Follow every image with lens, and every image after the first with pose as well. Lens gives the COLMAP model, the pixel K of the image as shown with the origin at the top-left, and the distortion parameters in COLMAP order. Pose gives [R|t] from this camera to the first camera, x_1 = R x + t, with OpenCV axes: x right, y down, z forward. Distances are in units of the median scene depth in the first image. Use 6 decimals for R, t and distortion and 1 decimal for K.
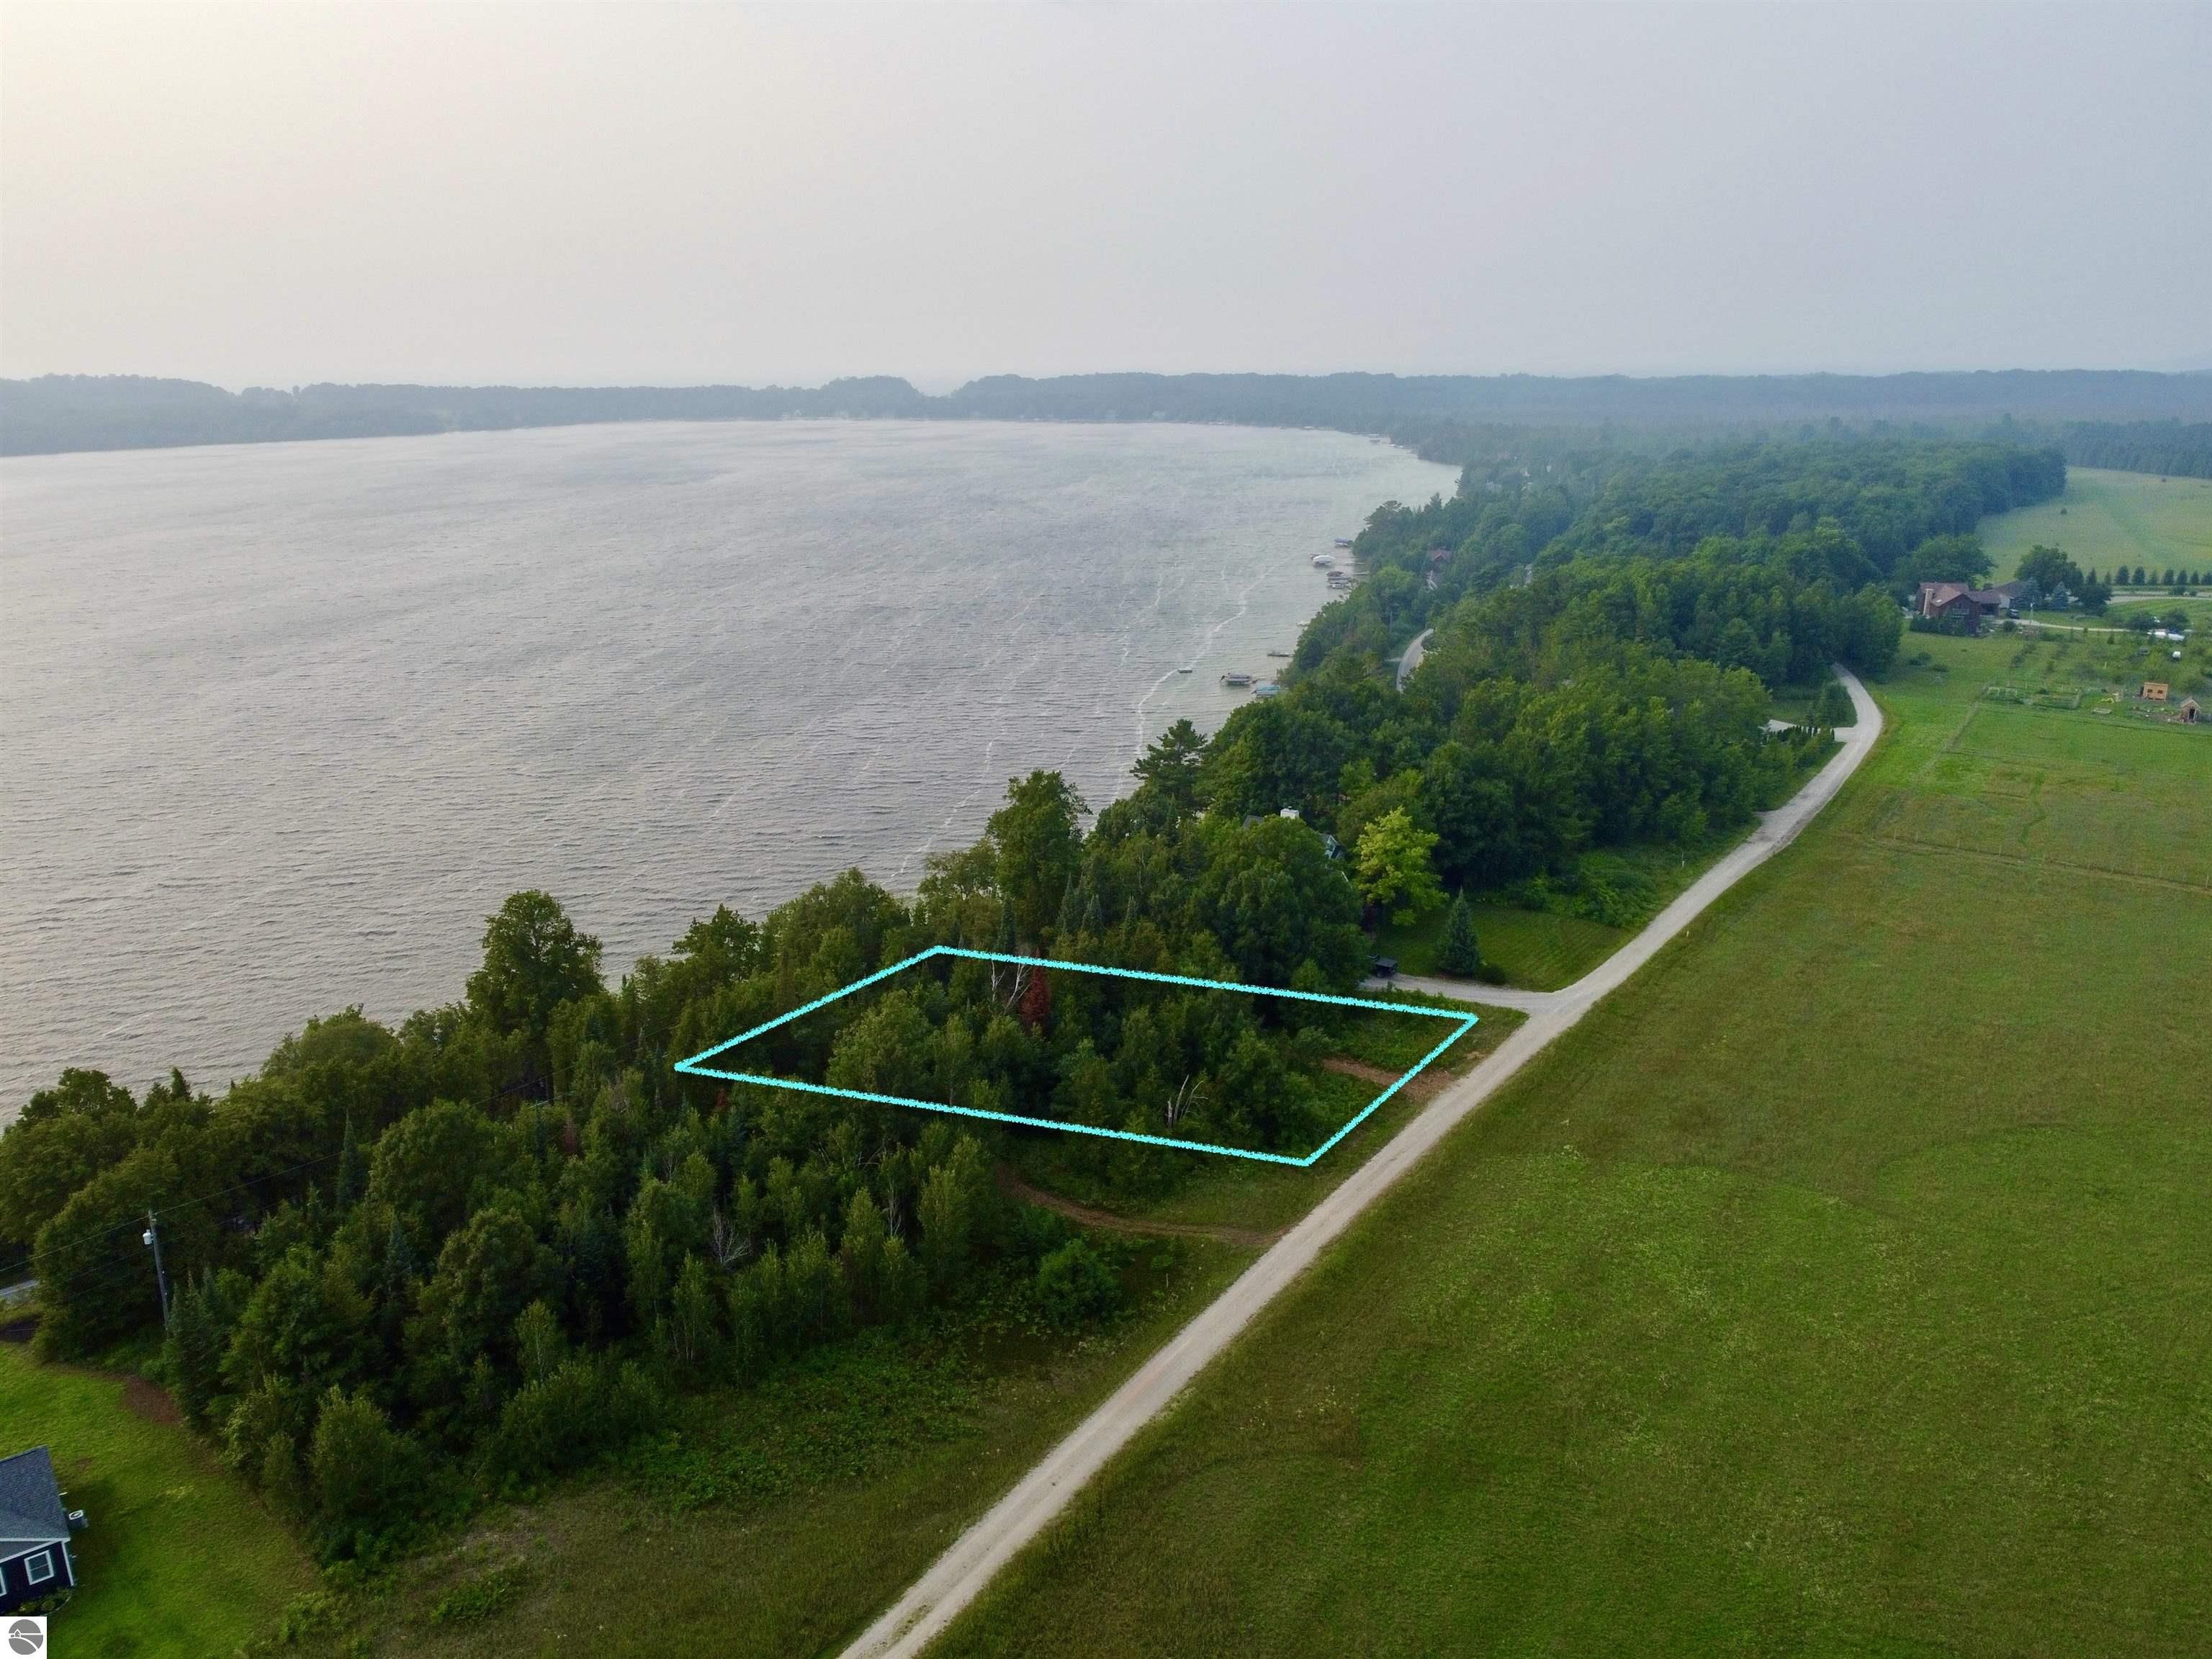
lens RADIAL K [[1582.4, 0, 1100.3], [0, 1582.4, 822.5], [0, 0, 1]] dist [-0.010624, -0.004787]
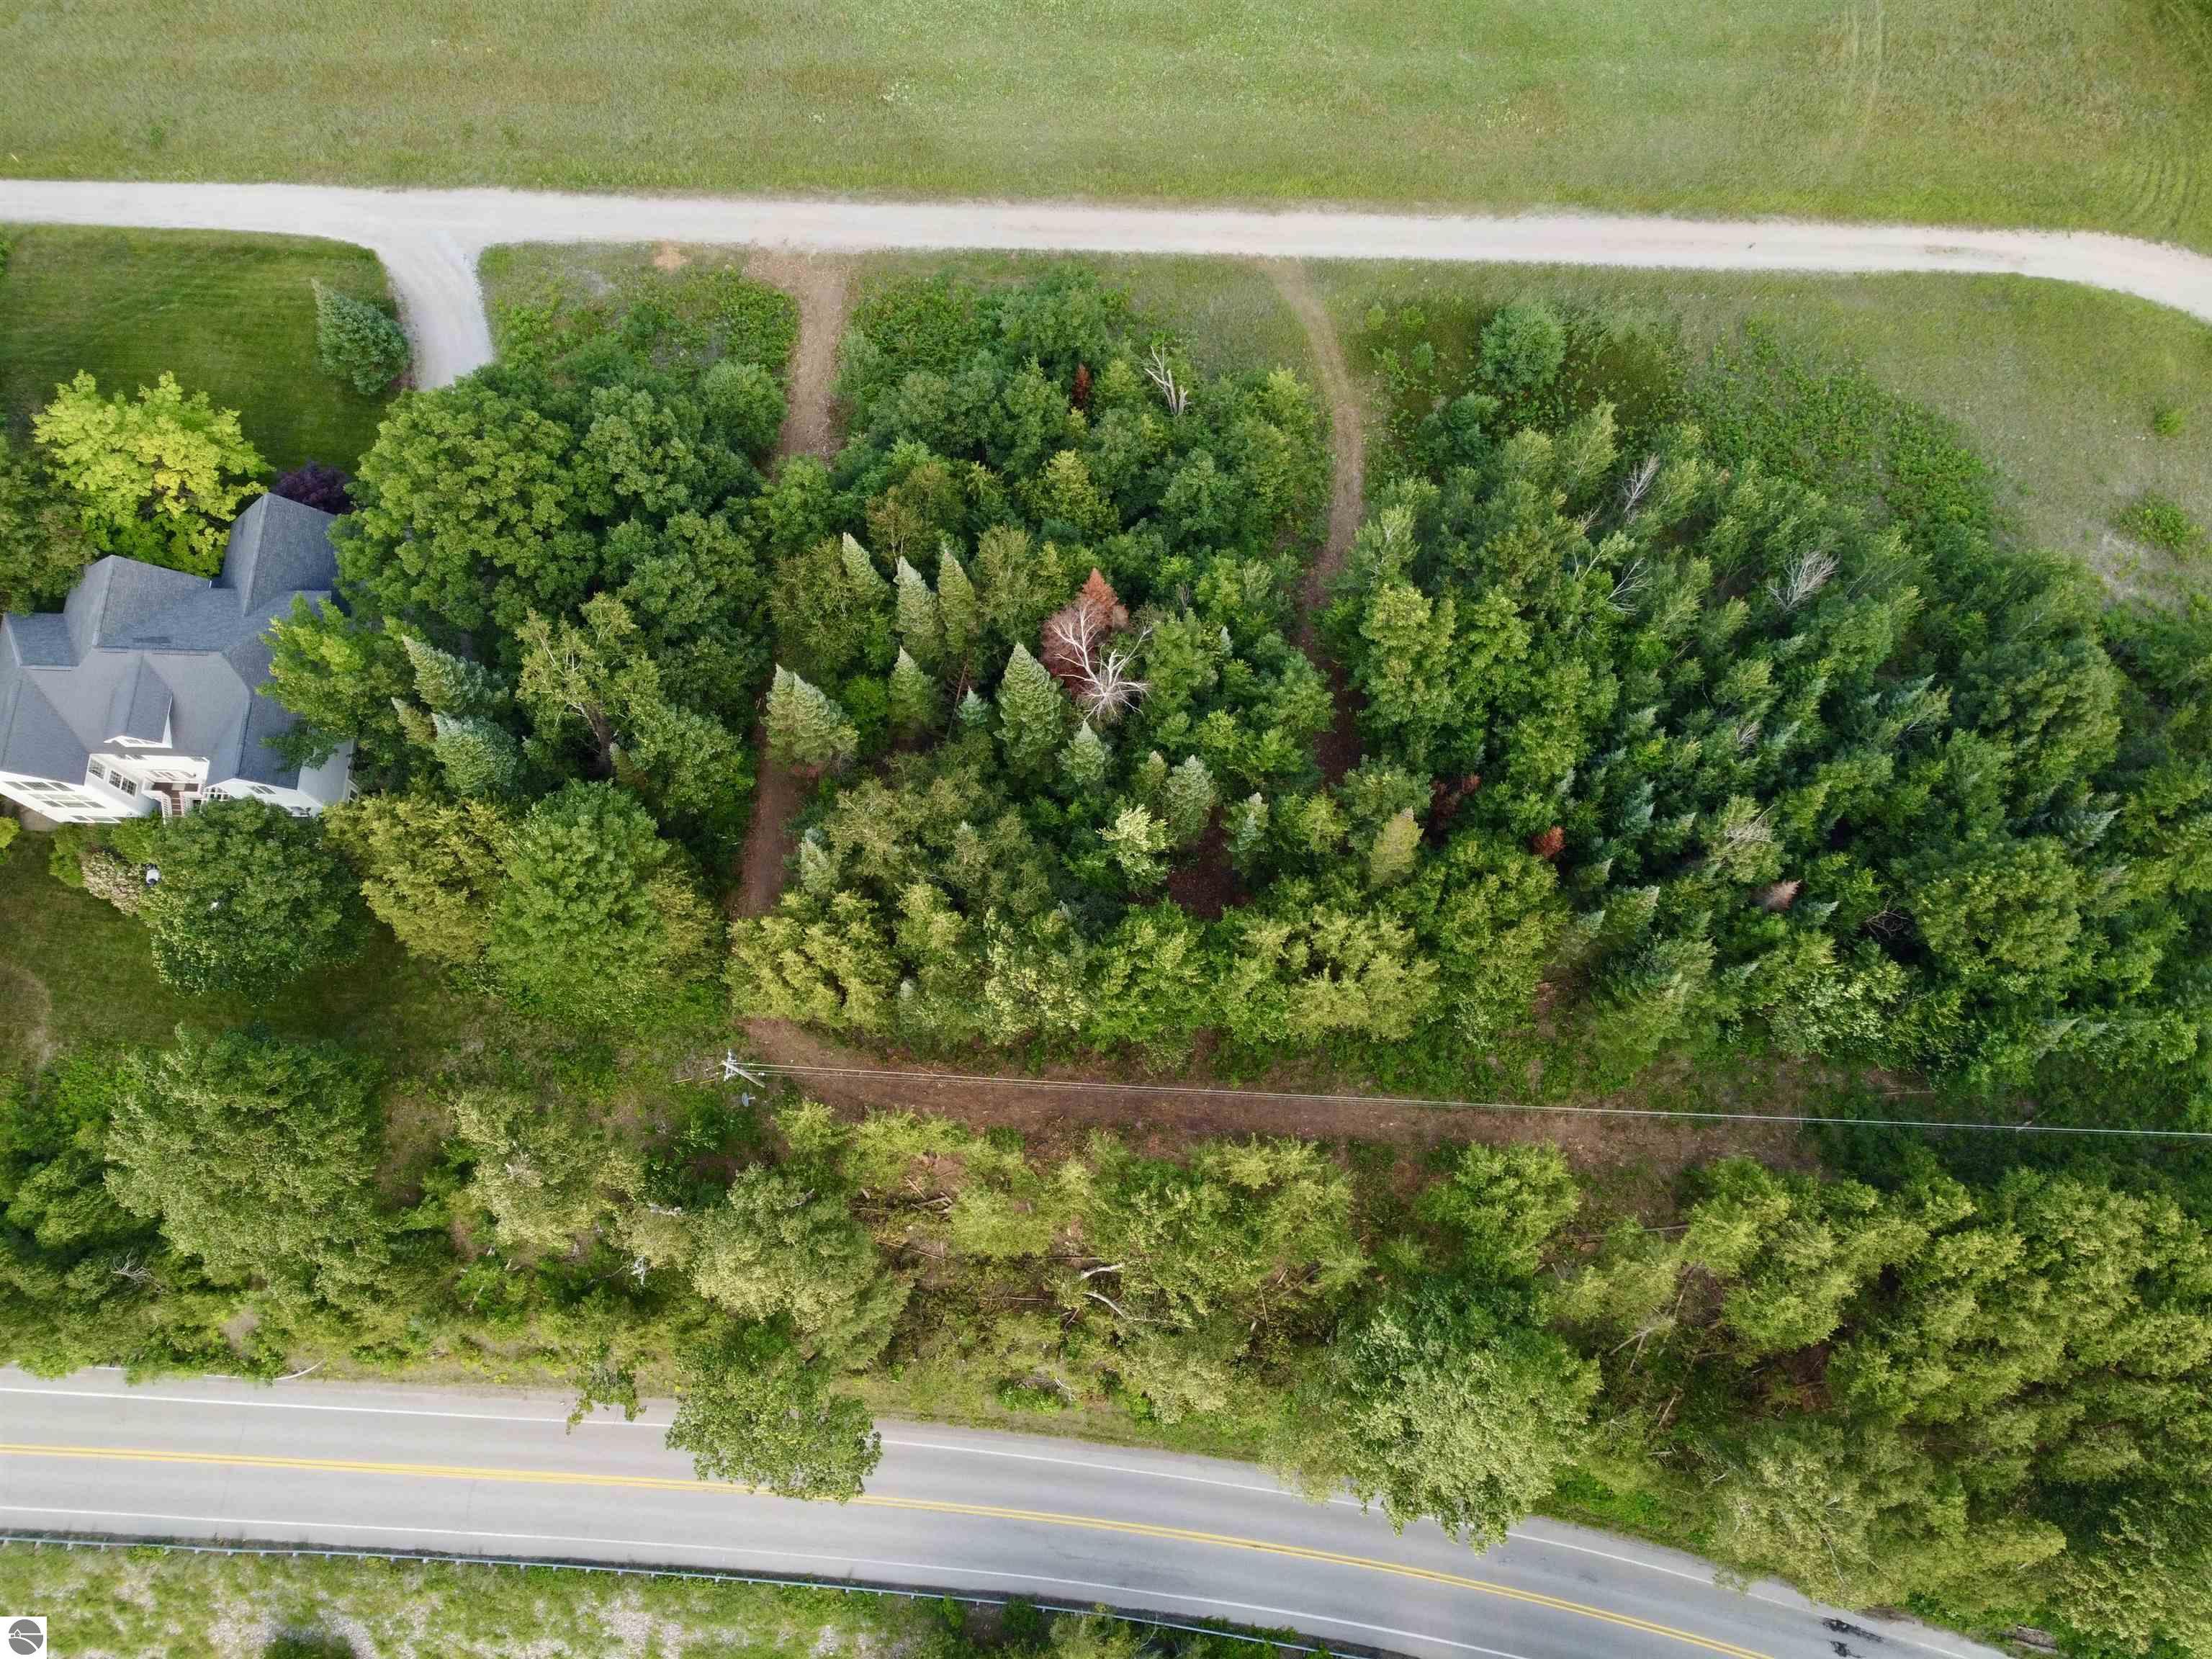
lens RADIAL K [[1621.0, 0, 1106.0], [0, 1621.0, 829.5], [0, 0, 1]] dist [-0.016089, 0.004275]
pose [[-0.526654, -0.815175, 0.241093, -0.244797], [0.254996, 0.119060, 0.959584, -0.460772], [-0.810933, 0.566847, 0.145163, 0.846797]]
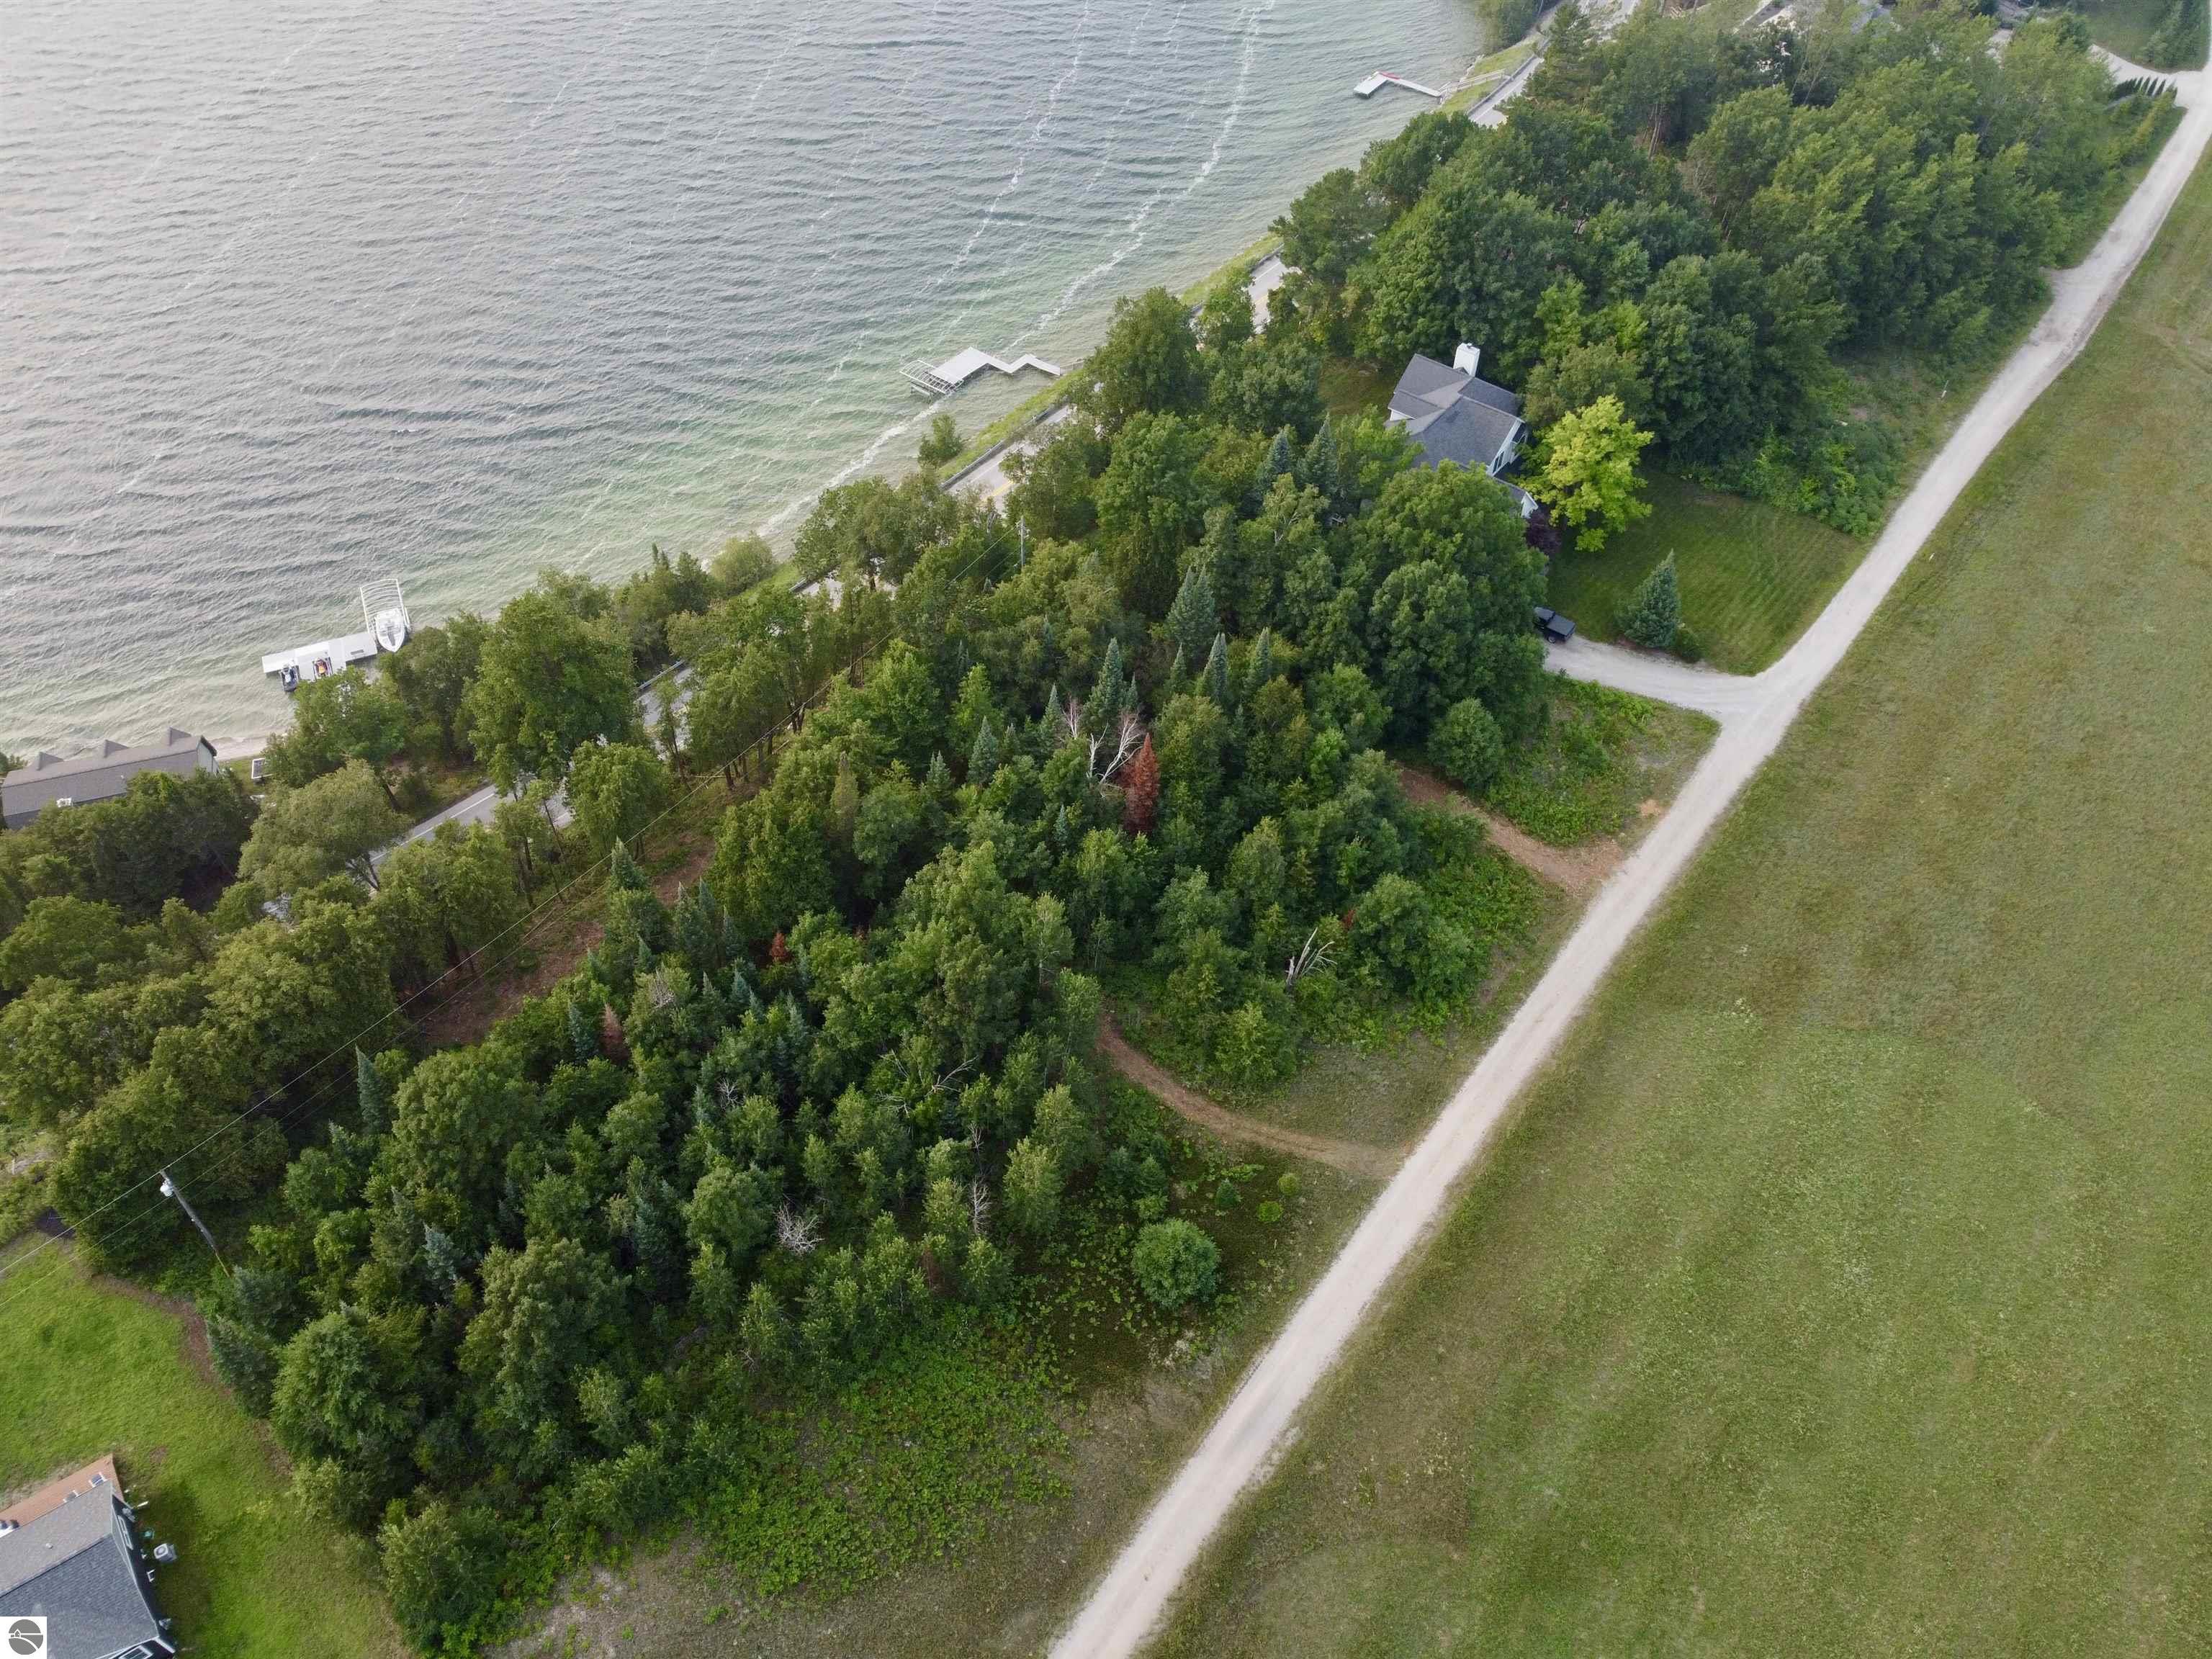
lens RADIAL K [[1621.0, 0, 1106.0], [0, 1621.0, 829.5], [0, 0, 1]] dist [-0.016089, 0.004275]
pose [[0.997769, 0.061280, -0.026507, -0.032228], [-0.038464, 0.852072, 0.522010, -0.282427], [0.054574, -0.519826, 0.852527, 0.226232]]
